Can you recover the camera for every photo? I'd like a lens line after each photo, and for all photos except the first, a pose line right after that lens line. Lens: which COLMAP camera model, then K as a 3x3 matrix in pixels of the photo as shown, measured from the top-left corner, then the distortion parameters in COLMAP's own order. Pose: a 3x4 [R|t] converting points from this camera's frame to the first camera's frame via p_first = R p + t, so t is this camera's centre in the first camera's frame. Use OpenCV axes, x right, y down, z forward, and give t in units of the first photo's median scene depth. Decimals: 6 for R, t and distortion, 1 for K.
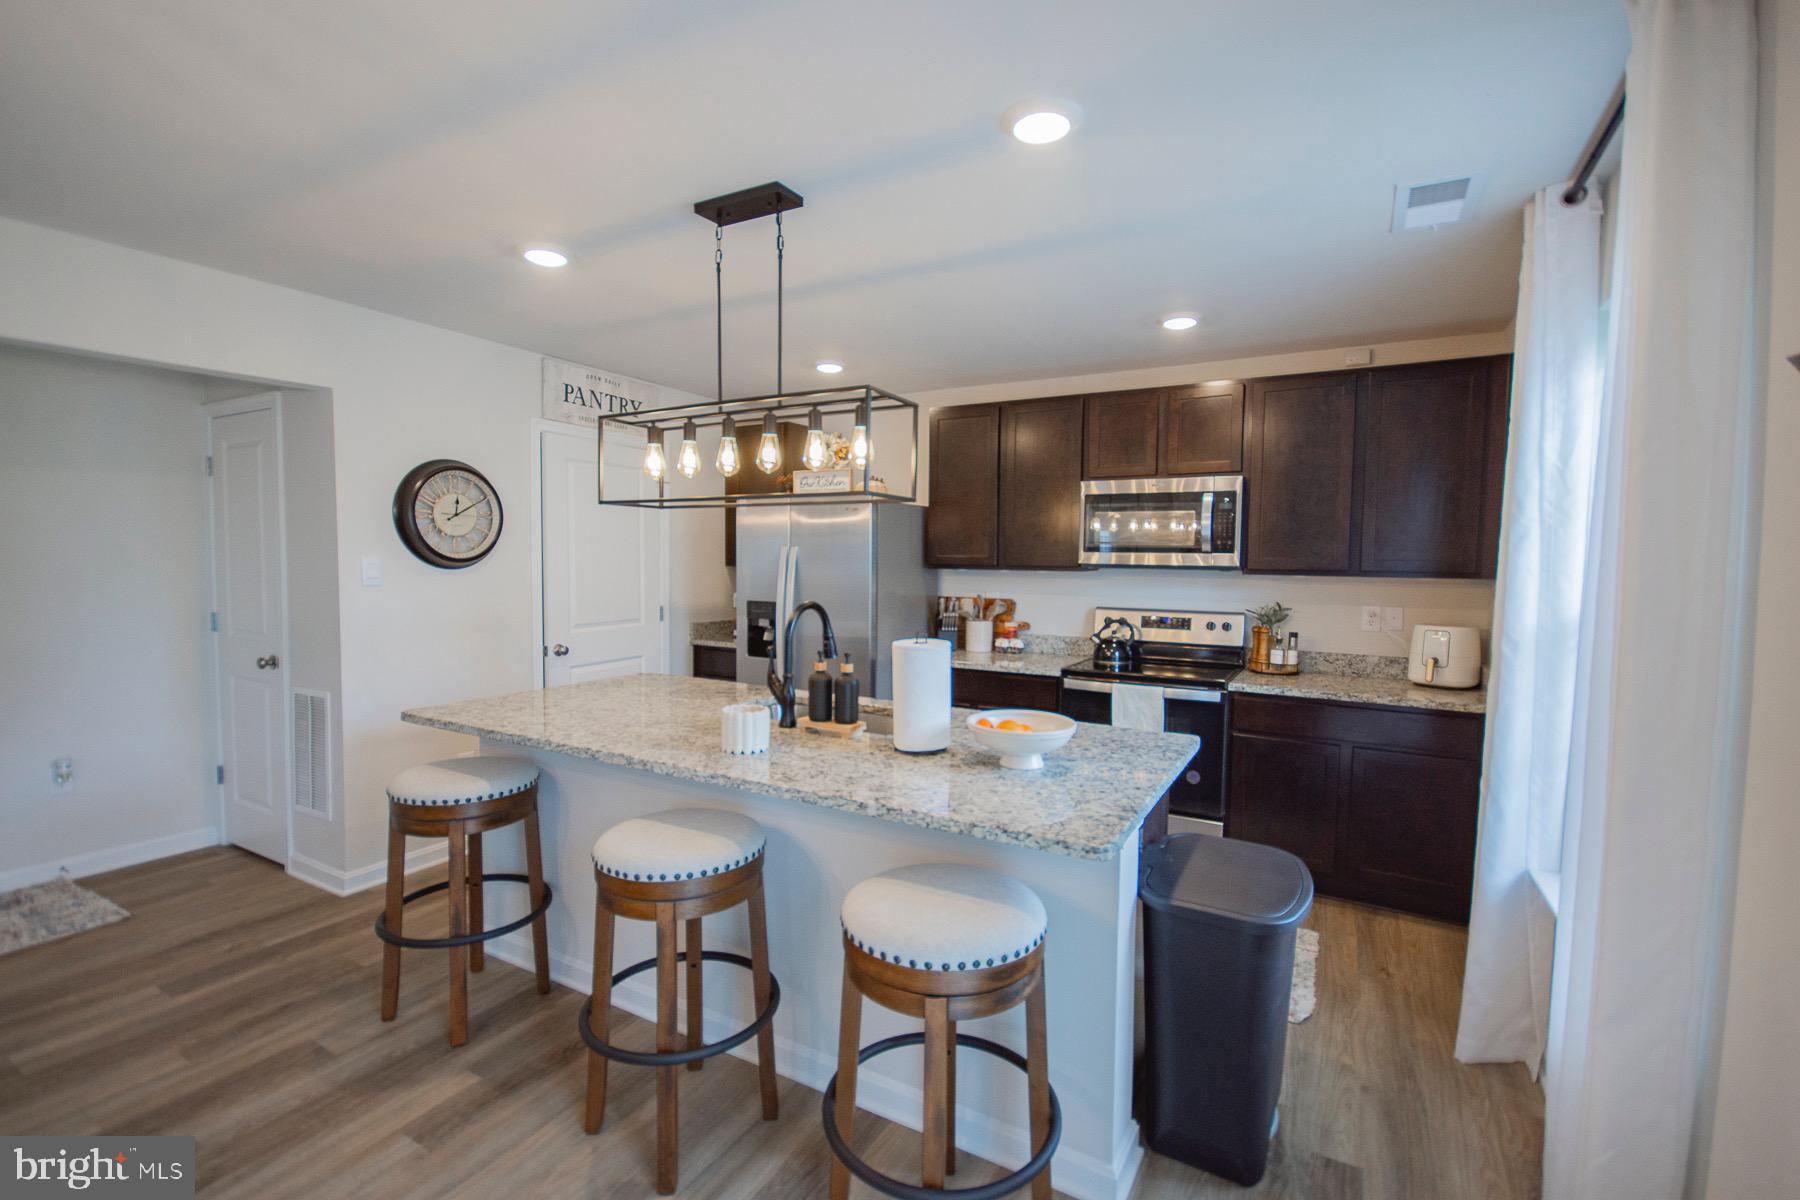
lens RADIAL K [[803.3, 0, 892.2], [0, 803.3, 599.2], [0, 0, 1]] dist [0.000872, 0.000258]
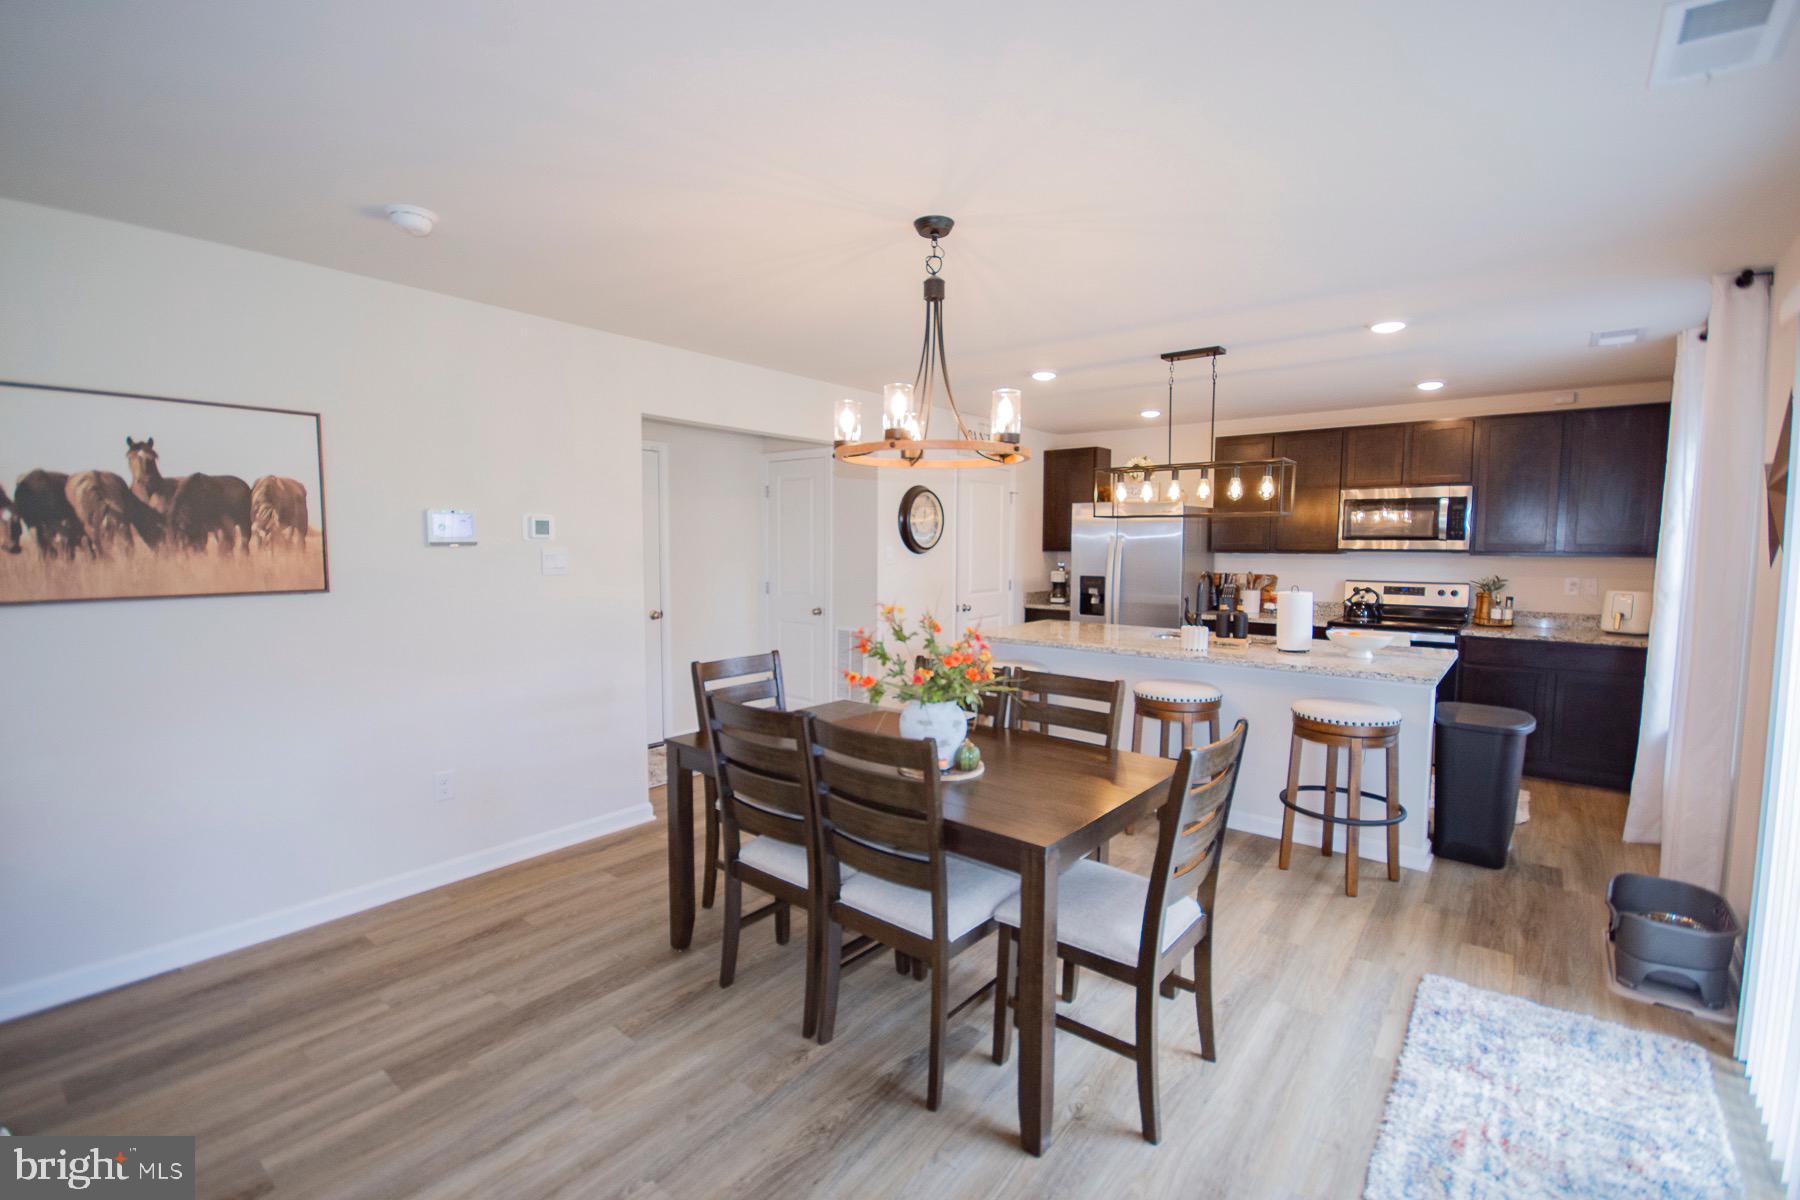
lens RADIAL K [[790.5, 0, 900.0], [0, 790.5, 600.0], [0, 0, 1]] dist [0.029689, -0.021054]
pose [[0.987056, 0.004671, -0.160305, -0.325395], [-0.001429, 0.999792, 0.020333, 0.020238], [0.160367, -0.019840, 0.986858, -0.543080]]
